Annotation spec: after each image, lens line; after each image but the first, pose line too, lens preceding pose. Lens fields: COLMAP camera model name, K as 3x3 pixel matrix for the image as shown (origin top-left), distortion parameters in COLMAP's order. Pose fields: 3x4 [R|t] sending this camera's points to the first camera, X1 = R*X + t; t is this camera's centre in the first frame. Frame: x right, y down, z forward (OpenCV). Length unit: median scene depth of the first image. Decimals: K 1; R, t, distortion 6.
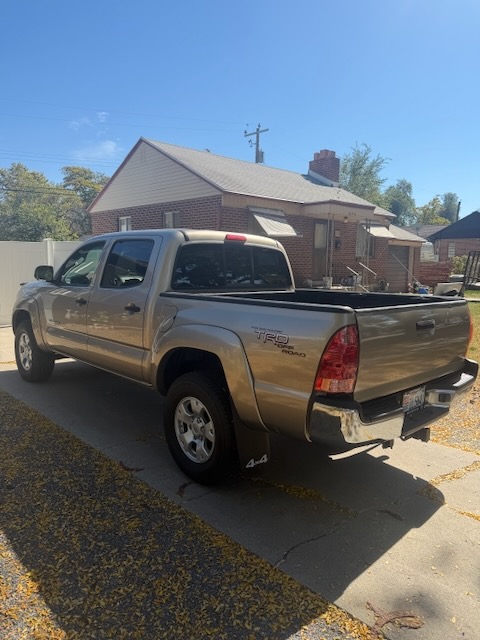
lens RADIAL K [[447.5, 0, 235.8], [0, 447.5, 325.4], [0, 0, 1]] dist [0.030034, -0.030747]
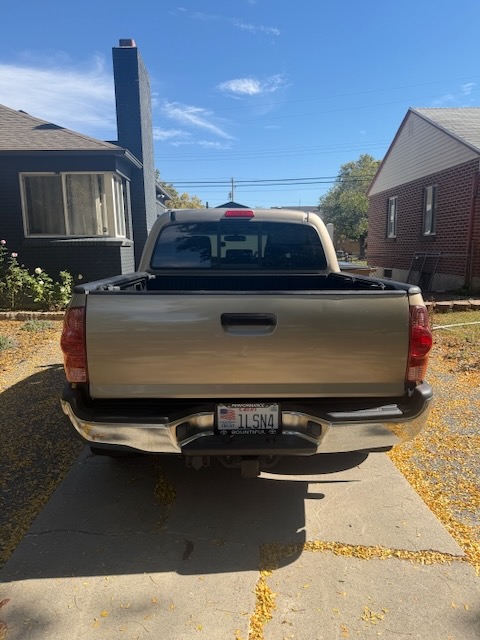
lens RADIAL K [[447.5, 0, 245.9], [0, 447.5, 317.5], [0, 0, 1]] dist [0.030034, -0.030747]
pose [[0.749614, 0.078654, -0.657186, 0.207200], [-0.067607, 0.996820, 0.042187, -0.007445], [0.658414, 0.012807, 0.752547, 0.104007]]
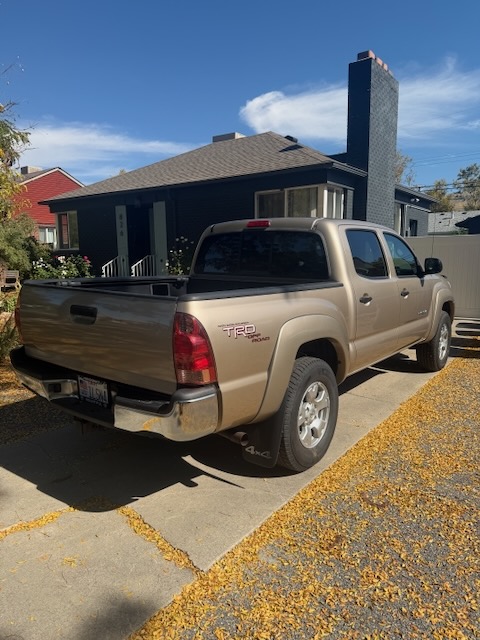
lens RADIAL K [[447.5, 0, 249.8], [0, 447.5, 323.6], [0, 0, 1]] dist [0.030034, -0.030747]
pose [[0.170706, 0.130011, -0.976707, 0.322611], [-0.128200, 0.985761, 0.108810, -0.027721], [0.976946, 0.106639, 0.184943, 0.269513]]
